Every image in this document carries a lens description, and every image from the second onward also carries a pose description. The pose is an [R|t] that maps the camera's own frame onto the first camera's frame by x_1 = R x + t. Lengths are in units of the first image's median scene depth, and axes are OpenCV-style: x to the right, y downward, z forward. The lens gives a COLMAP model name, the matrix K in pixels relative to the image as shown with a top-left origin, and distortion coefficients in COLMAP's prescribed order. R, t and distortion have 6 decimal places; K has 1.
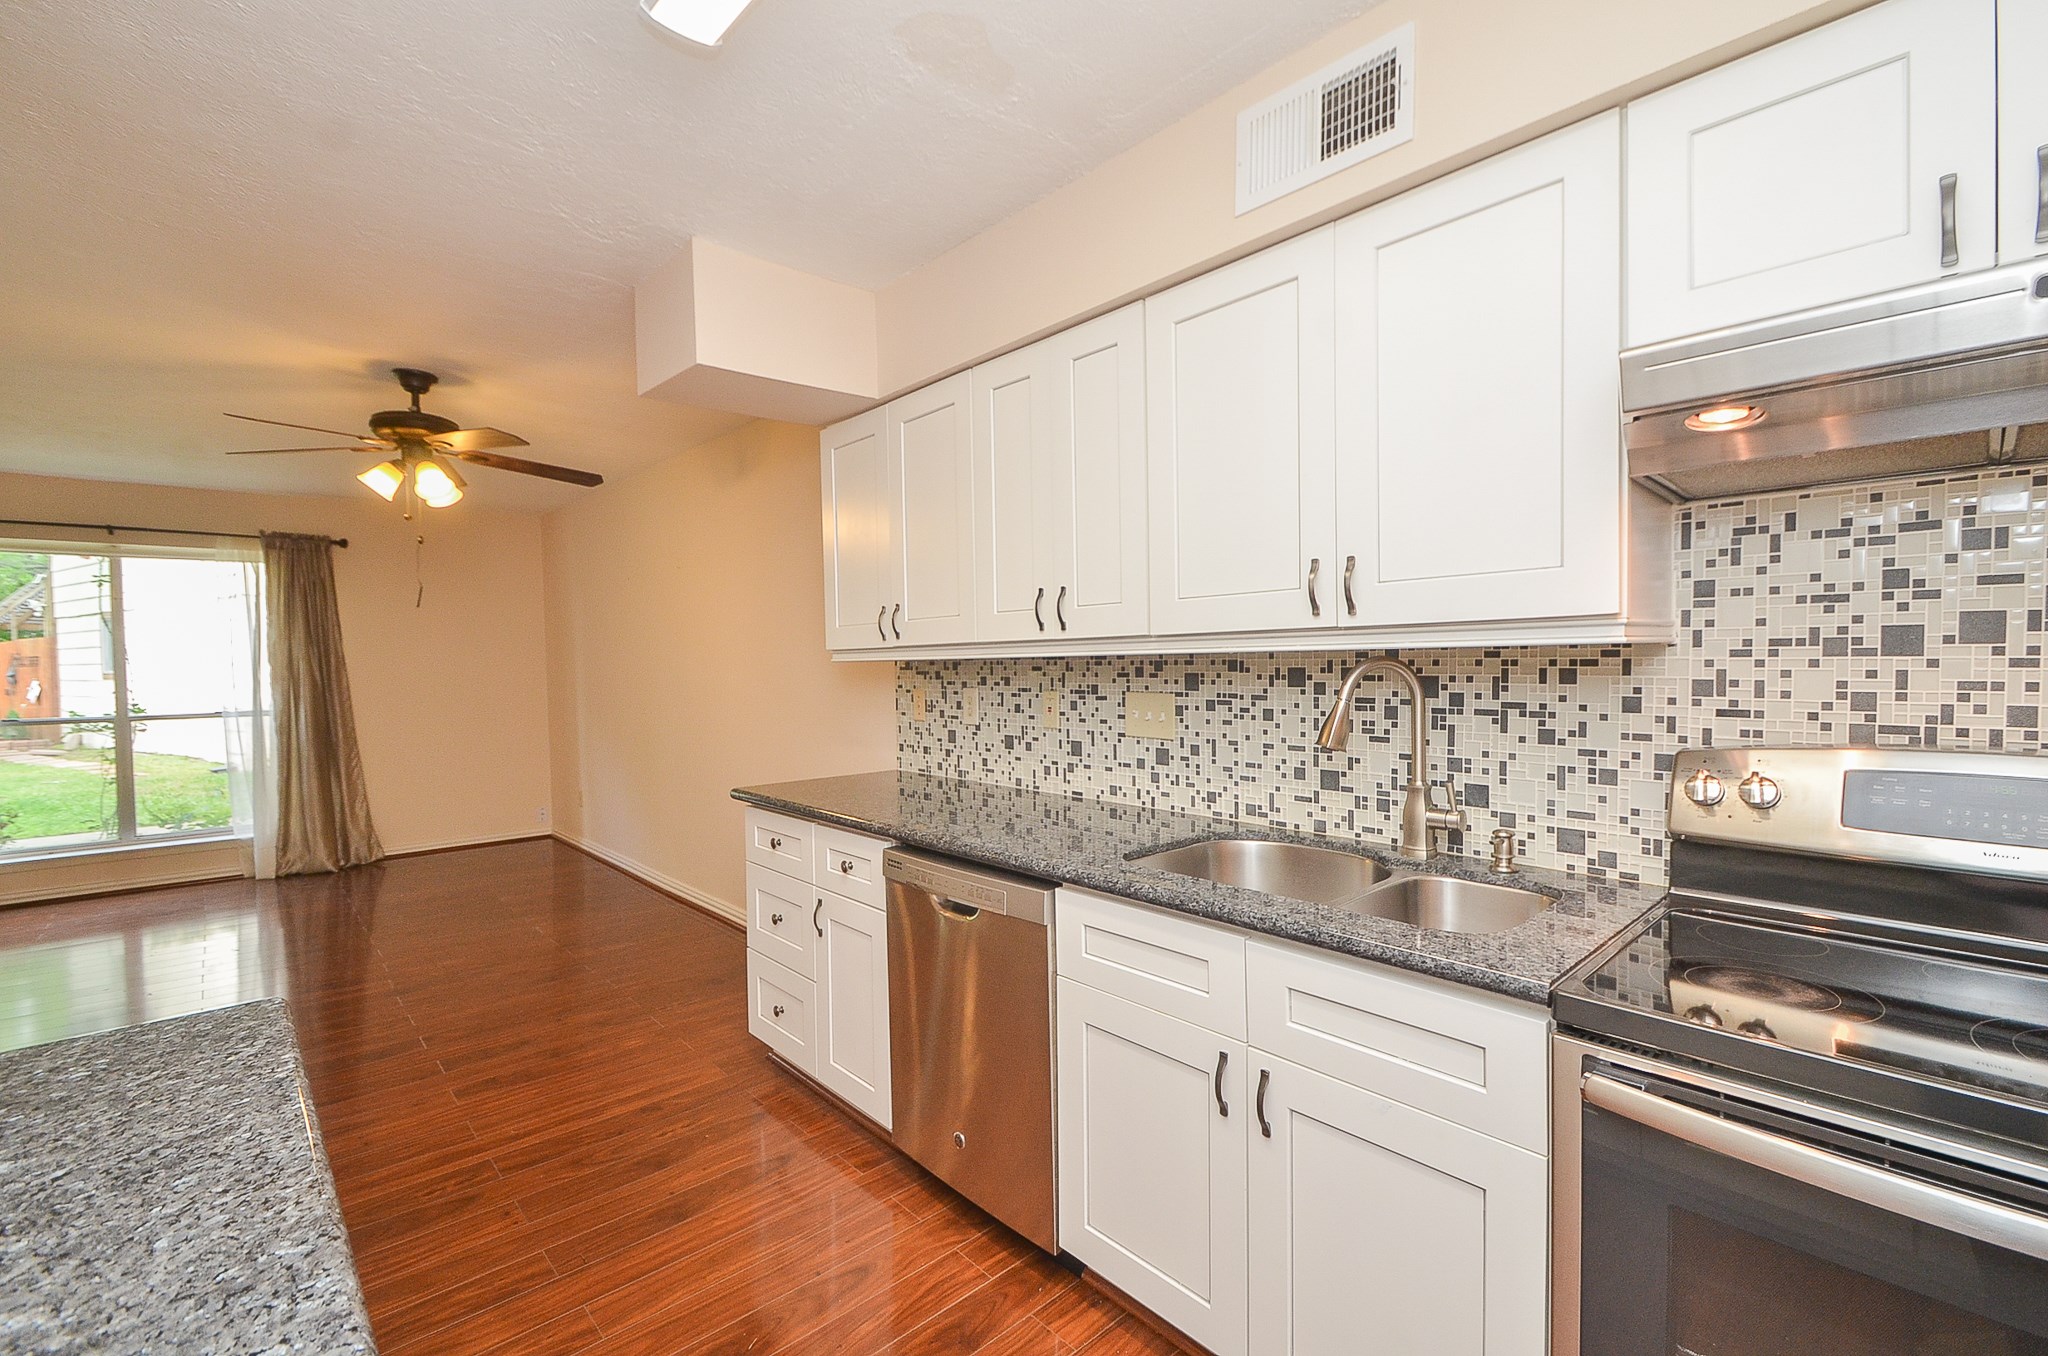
lens RADIAL K [[897.1, 0, 1029.4], [0, 897.1, 684.9], [0, 0, 1]] dist [-0.004541, -0.002328]
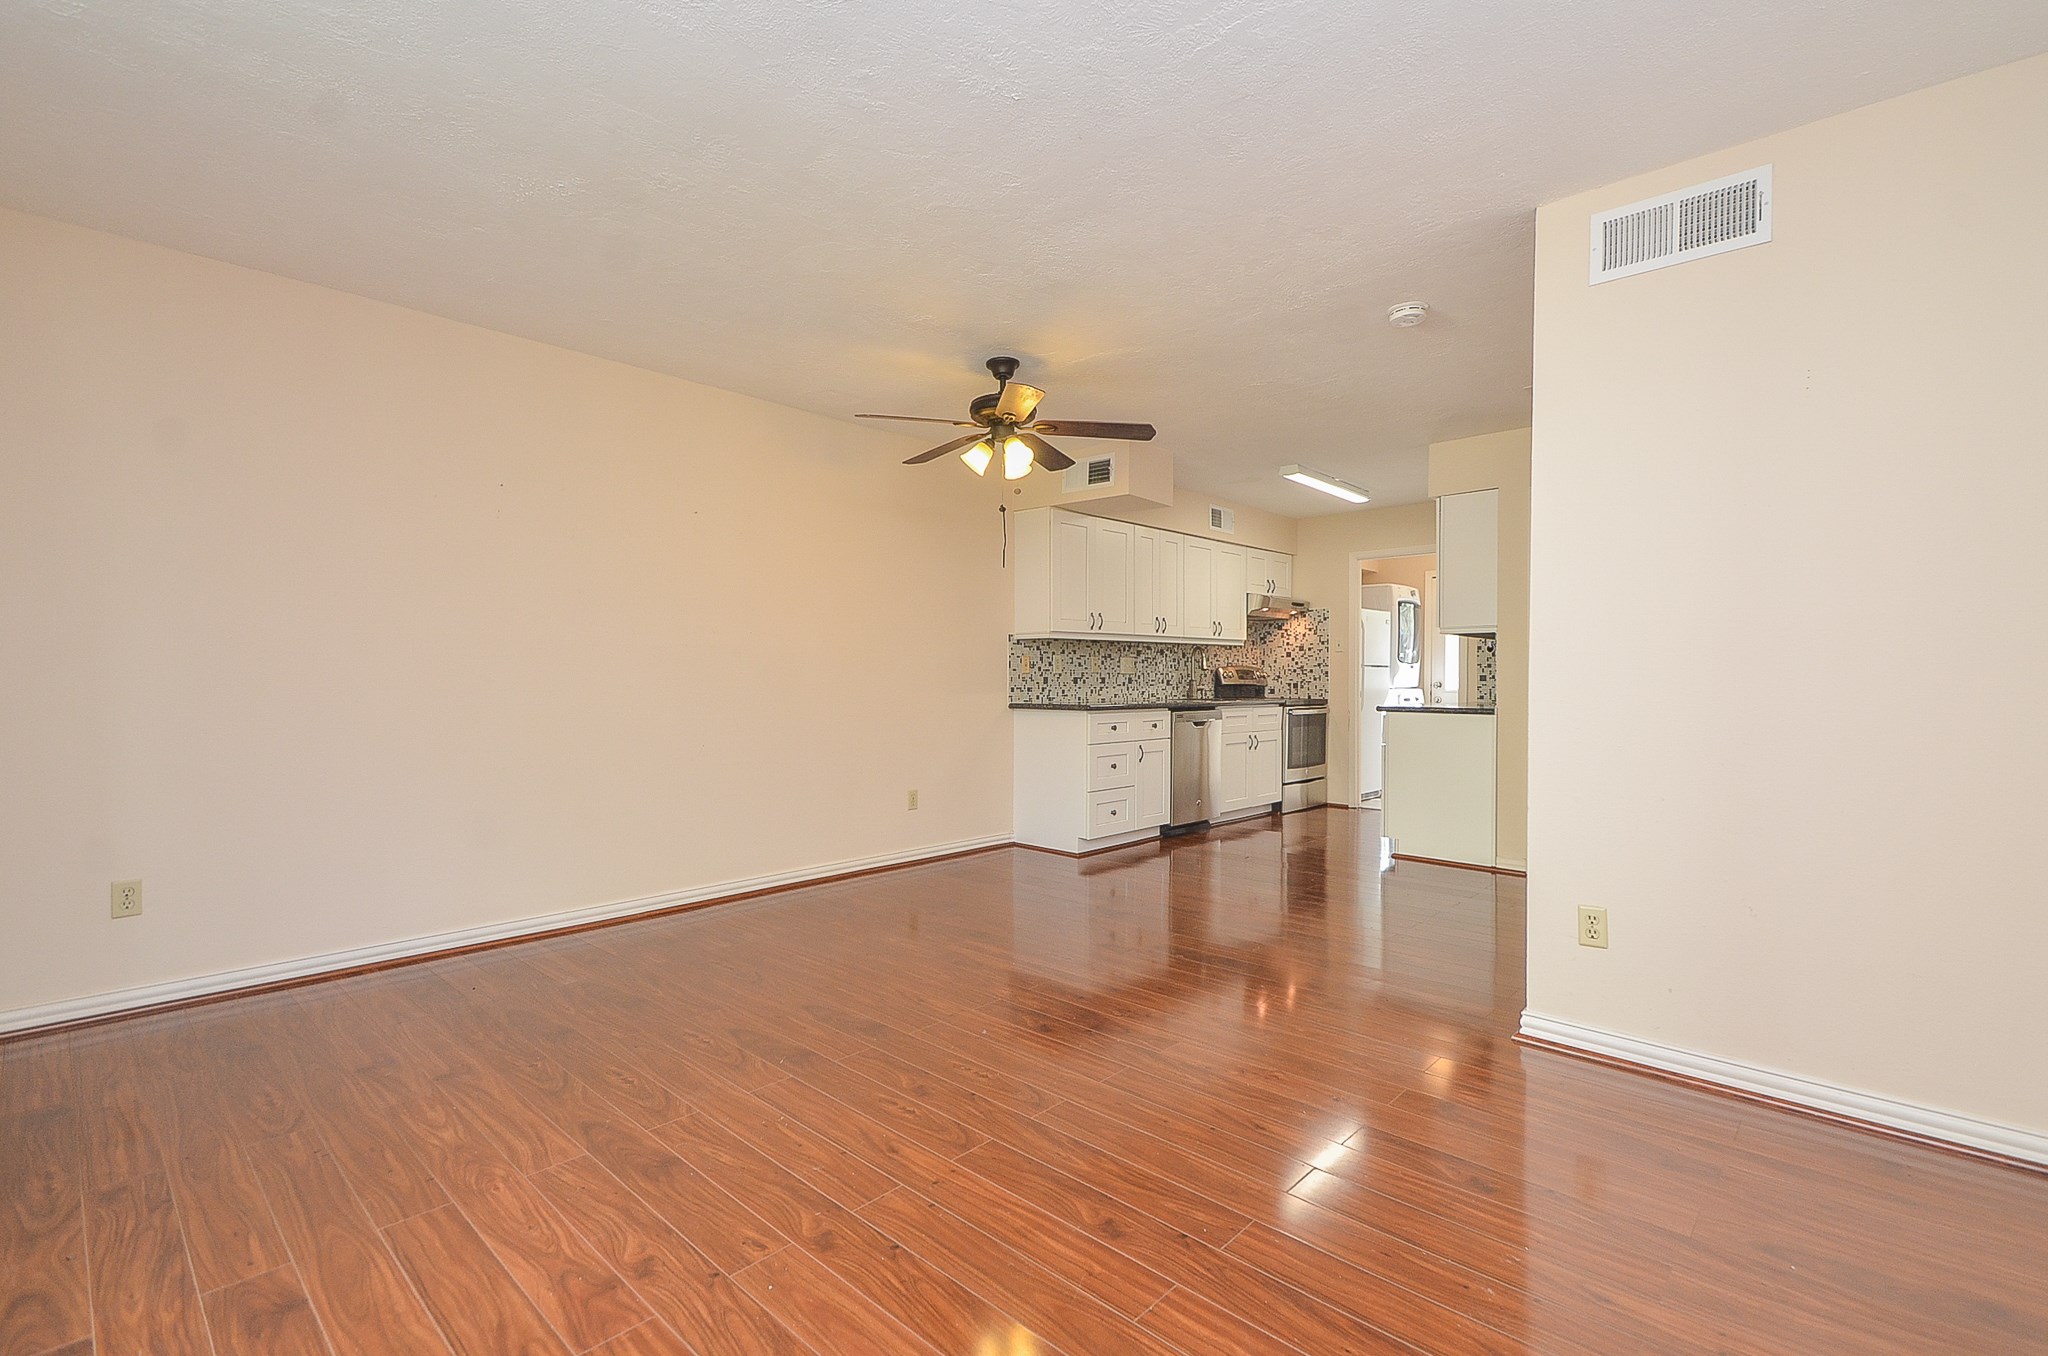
lens RADIAL K [[897.1, 0, 1025.9], [0, 897.1, 673.4], [0, 0, 1]] dist [-0.004541, -0.002328]
pose [[-0.094282, 0.005892, 0.995528, -2.517623], [0.017560, 0.999837, -0.004255, 0.064669], [-0.995391, 0.017080, -0.094370, 1.572686]]
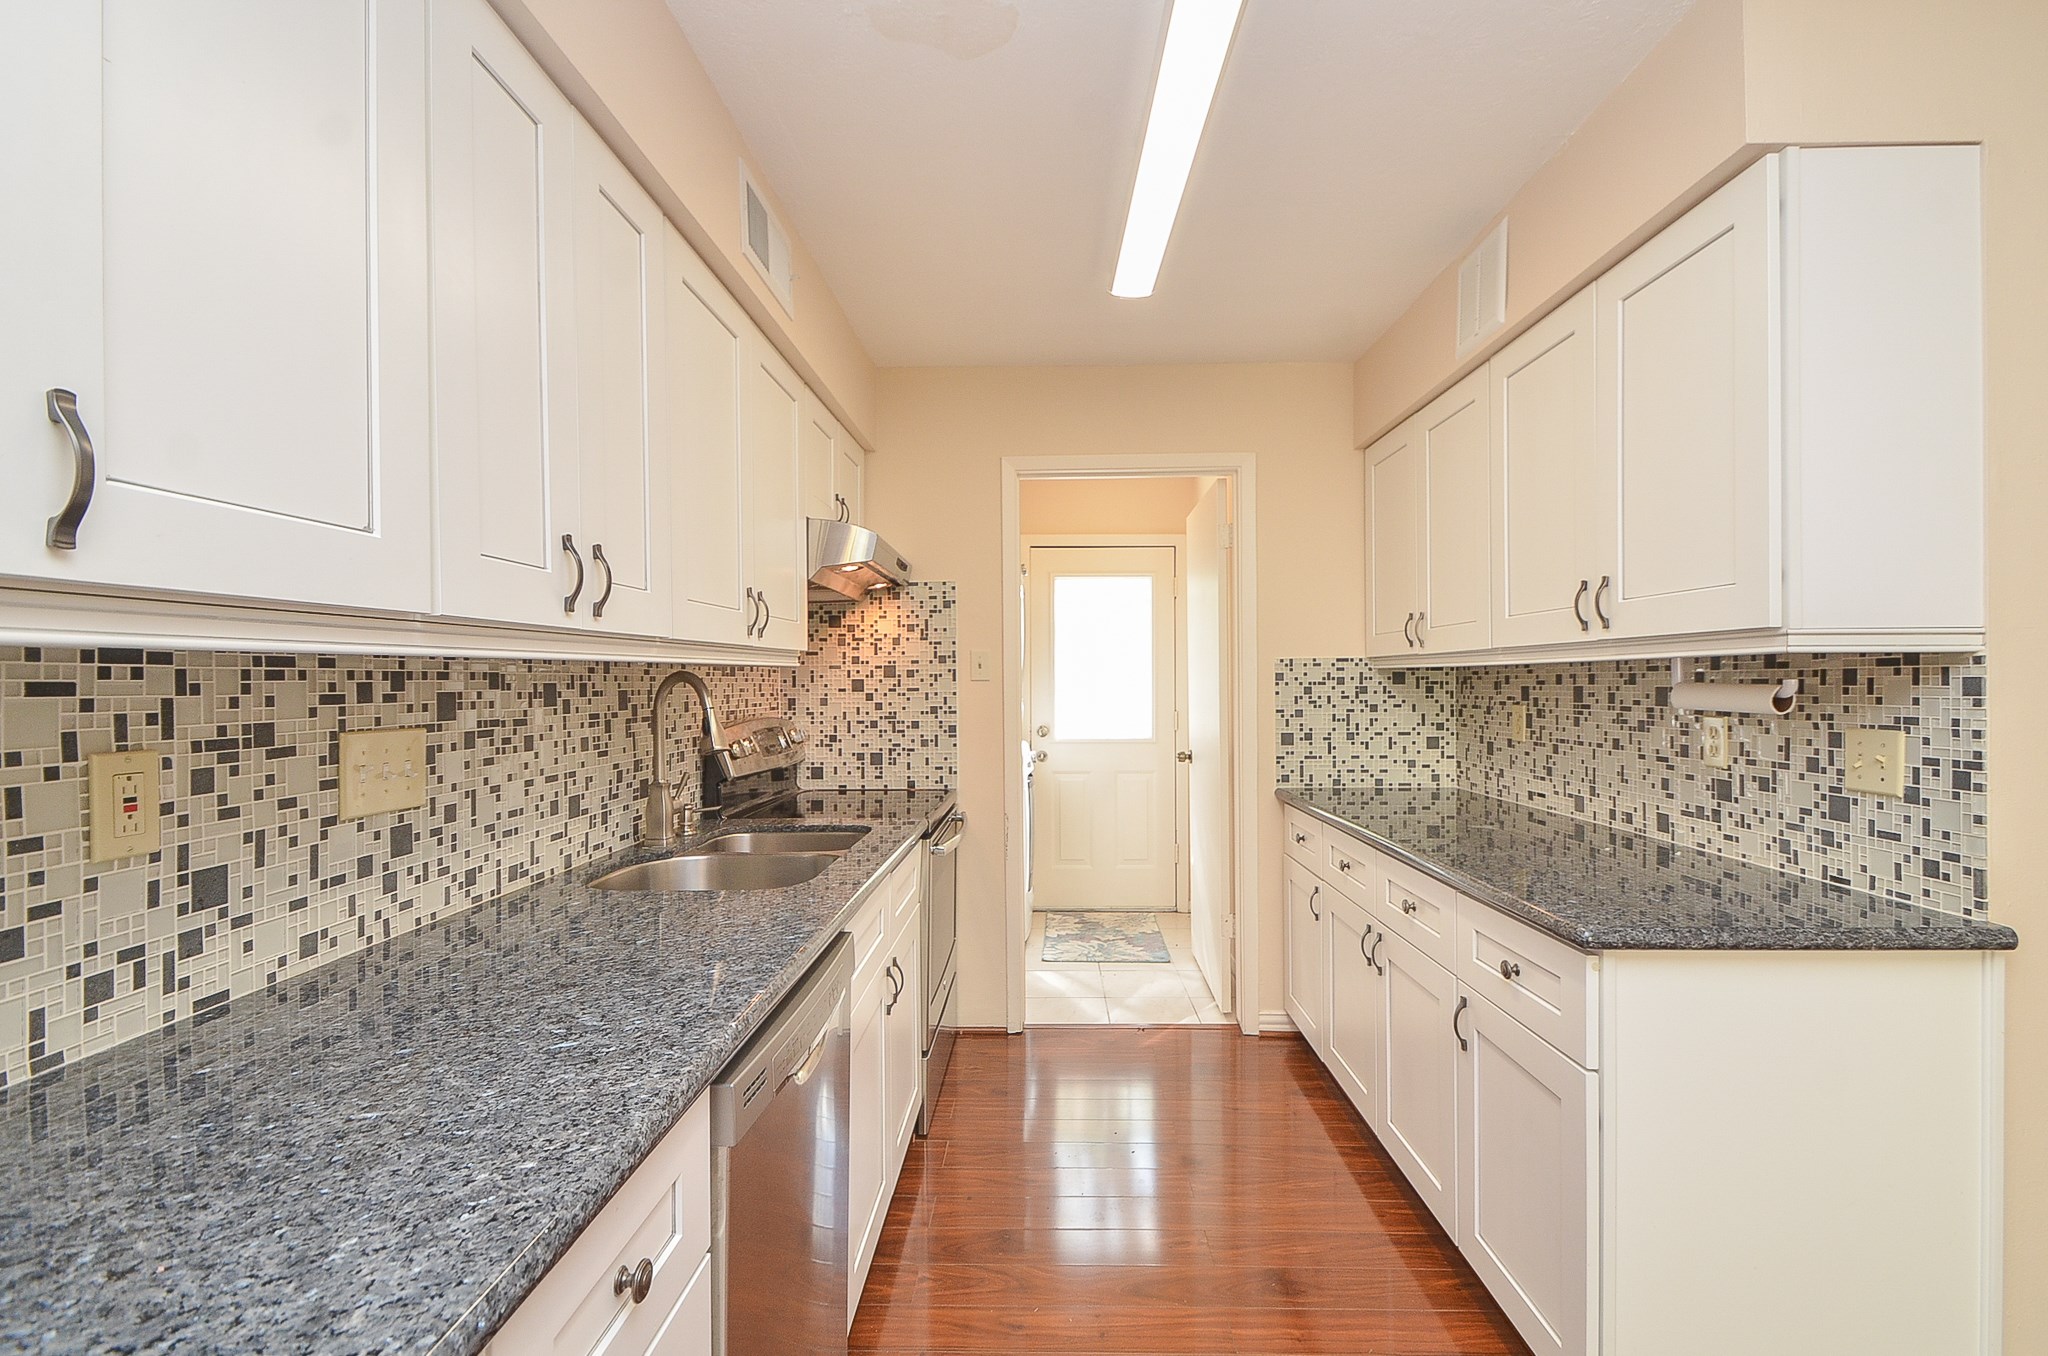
lens RADIAL K [[897.1, 0, 1026.3], [0, 897.1, 678.0], [0, 0, 1]] dist [-0.004541, -0.002328]
pose [[-0.724416, 0.008416, 0.689311, -0.533135], [0.021371, 0.999719, 0.010255, -0.020376], [-0.689031, 0.022160, -0.724393, 1.141275]]
